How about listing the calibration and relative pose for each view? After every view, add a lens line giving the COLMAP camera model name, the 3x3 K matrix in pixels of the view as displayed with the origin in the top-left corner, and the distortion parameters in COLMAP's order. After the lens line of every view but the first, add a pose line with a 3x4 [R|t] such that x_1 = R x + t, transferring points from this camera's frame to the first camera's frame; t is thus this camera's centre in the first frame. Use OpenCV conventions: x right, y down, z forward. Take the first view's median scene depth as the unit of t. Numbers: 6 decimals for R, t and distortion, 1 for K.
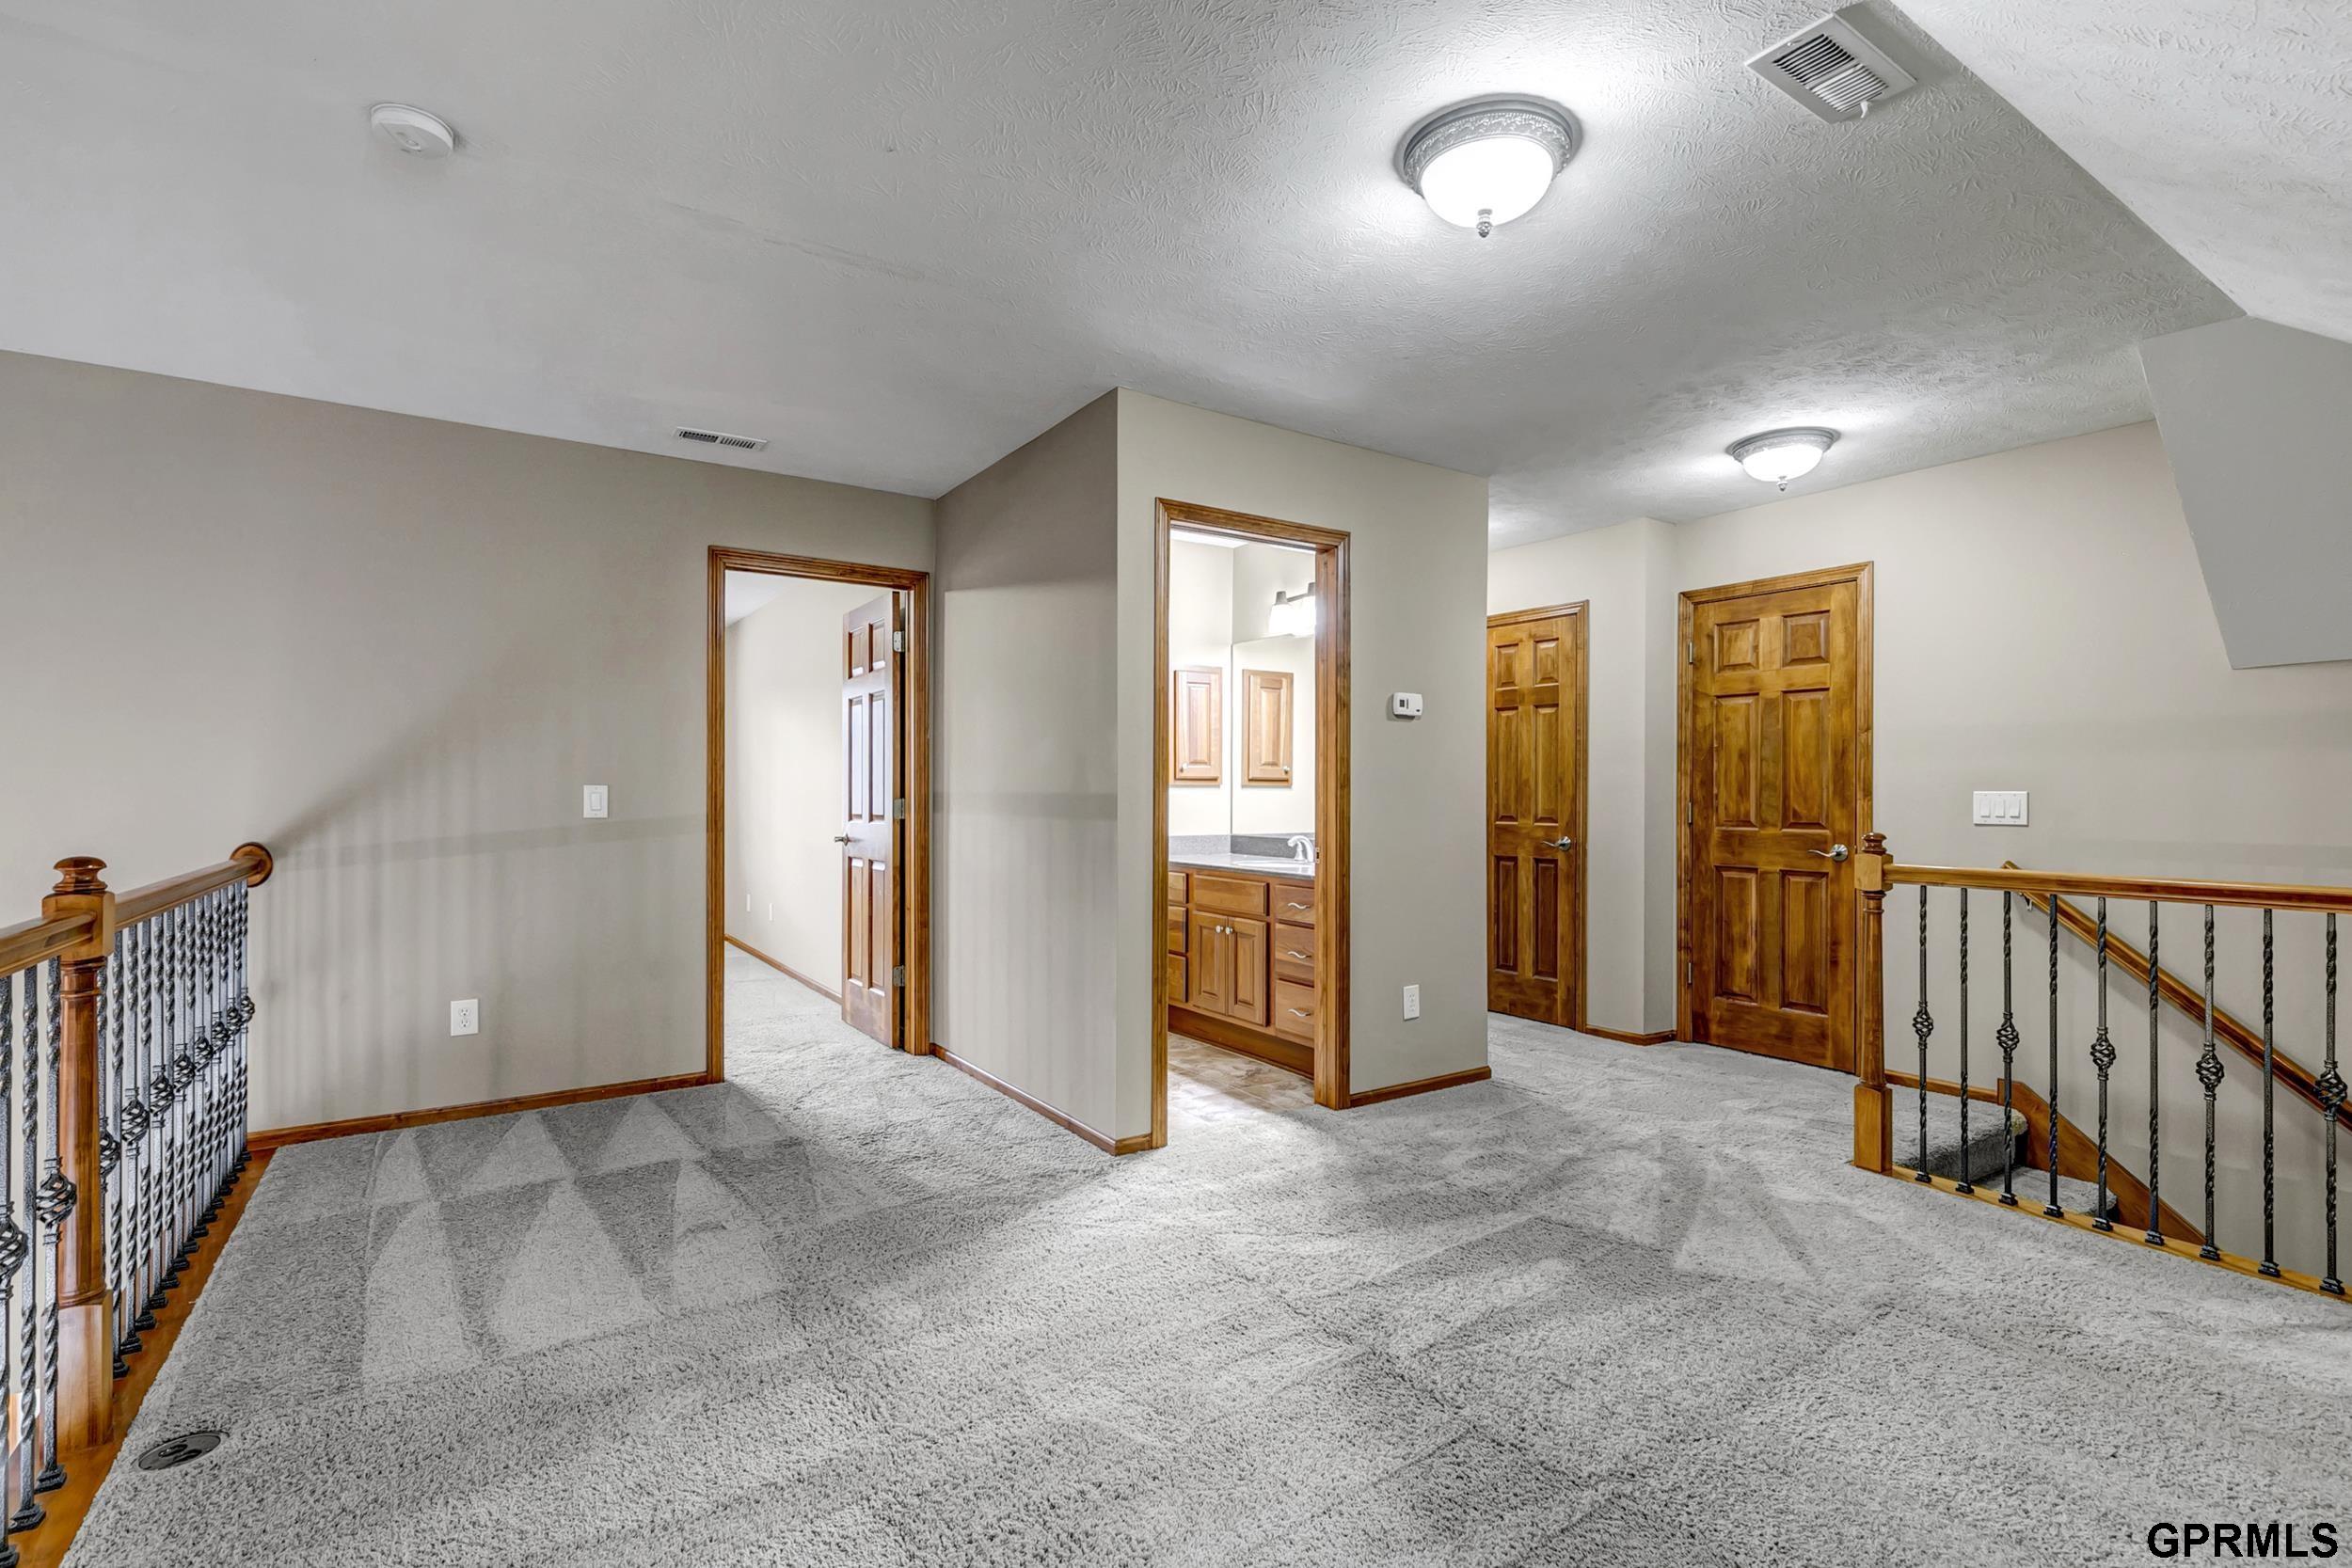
lens RADIAL K [[1080.7, 0, 1181.6], [0, 1080.7, 788.4], [0, 0, 1]] dist [0.001706, 0.000182]
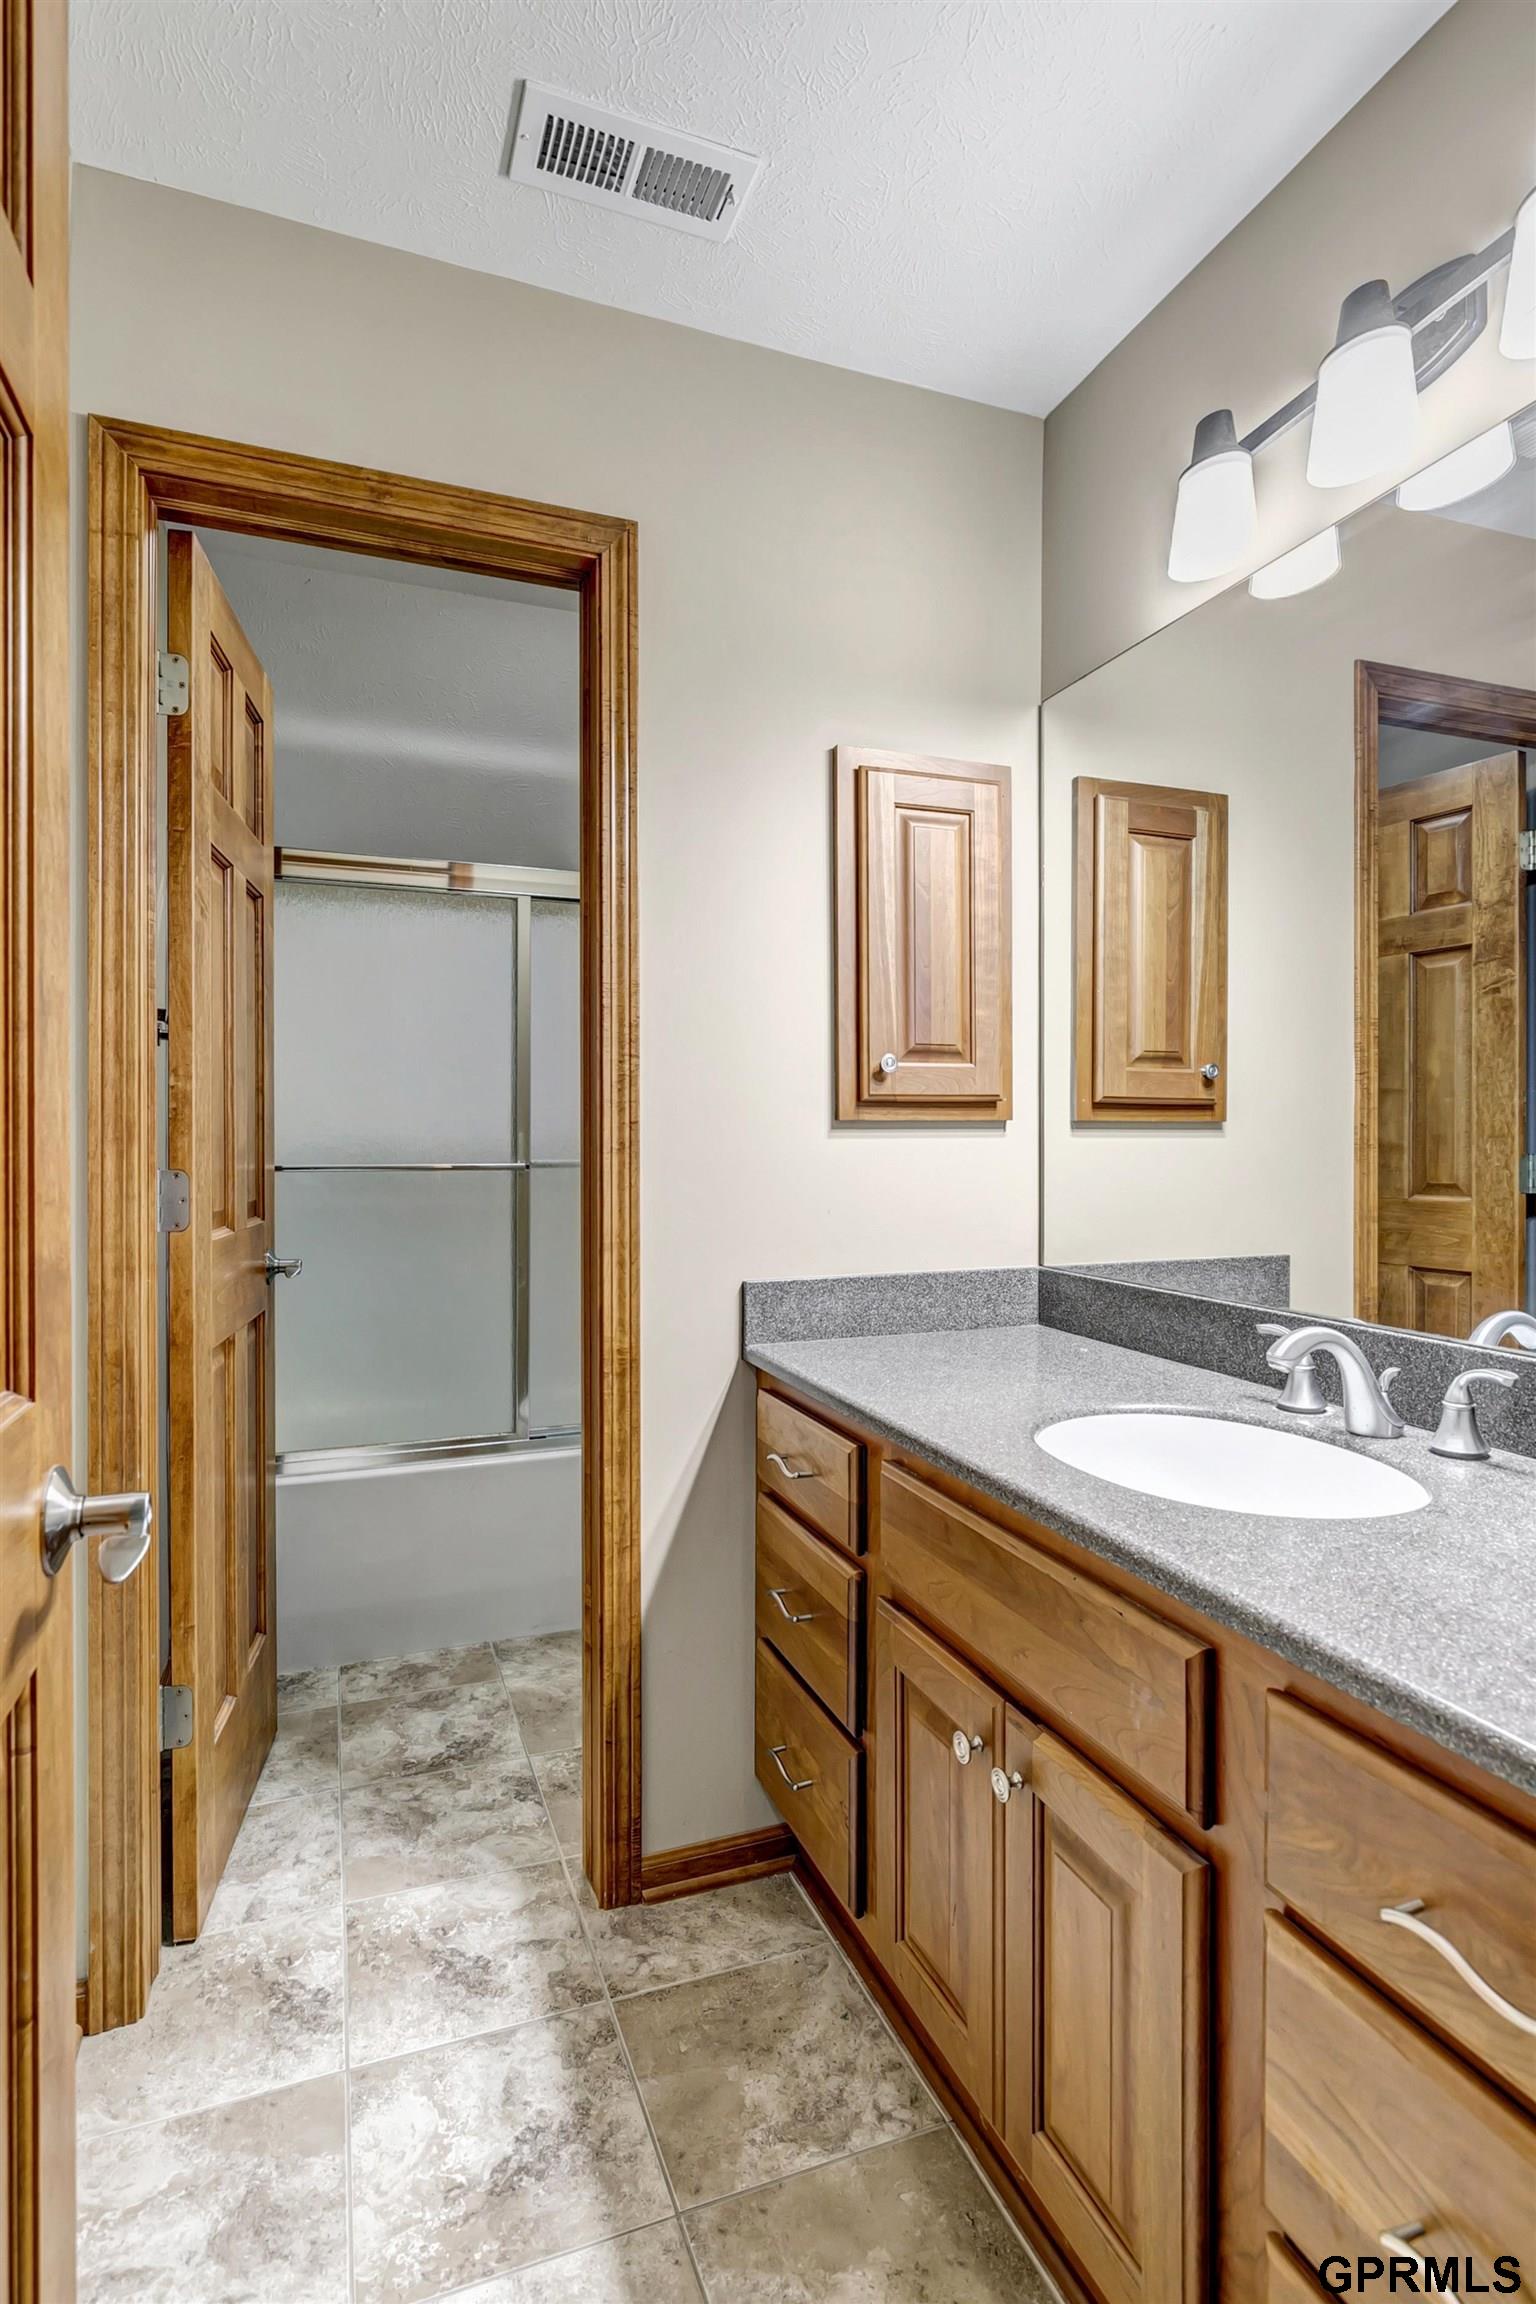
lens RADIAL K [[1136.1, 0, 761.3], [0, 1136.1, 1135.9], [0, 0, 1]] dist [-0.005207, -0.000354]
pose [[0.976365, -0.002168, -0.216119, 0.038159], [0.003114, 0.999987, 0.004036, -0.000019], [0.216108, -0.004614, 0.976359, 0.643998]]
